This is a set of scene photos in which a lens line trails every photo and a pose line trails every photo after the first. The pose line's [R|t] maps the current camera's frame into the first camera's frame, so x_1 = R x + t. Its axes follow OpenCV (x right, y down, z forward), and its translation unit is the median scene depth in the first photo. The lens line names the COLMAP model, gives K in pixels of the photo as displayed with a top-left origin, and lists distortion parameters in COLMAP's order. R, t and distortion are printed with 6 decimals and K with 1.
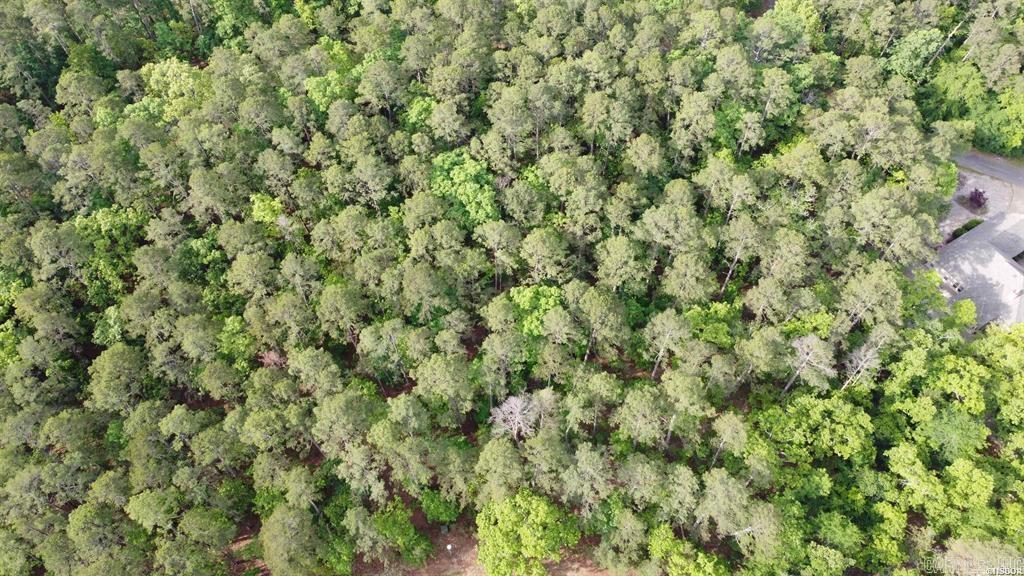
lens RADIAL K [[787.2, 0, 512.0], [0, 787.2, 288.0], [0, 0, 1]] dist [0.003222, -0.006033]
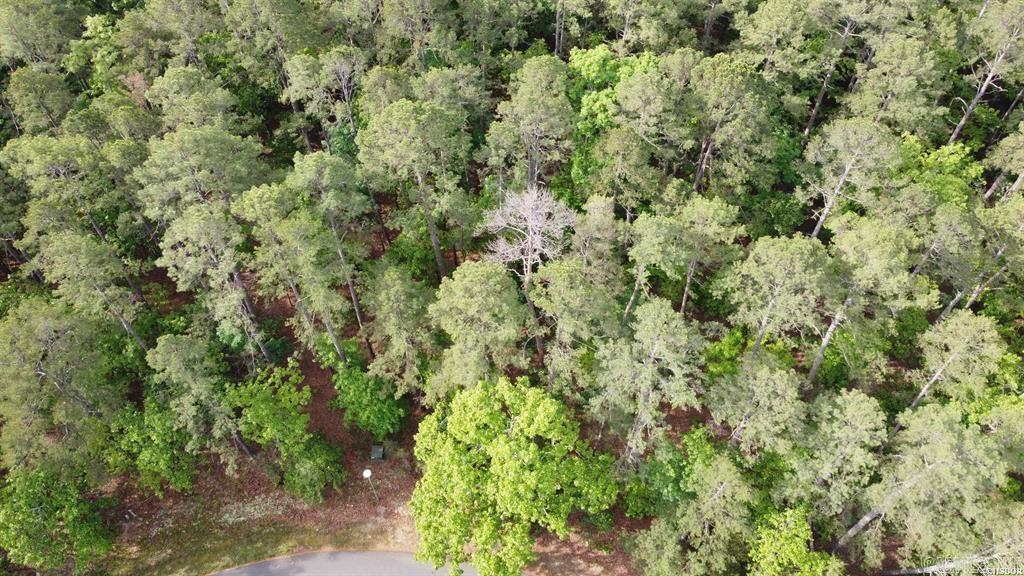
lens RADIAL K [[787.2, 0, 512.0], [0, 787.2, 288.0], [0, 0, 1]] dist [0.003222, -0.006033]
pose [[0.976711, 0.172457, -0.127649, 0.055948], [-0.180728, 0.981923, -0.056247, 0.198322], [0.115642, 0.078007, 0.990223, 0.433361]]
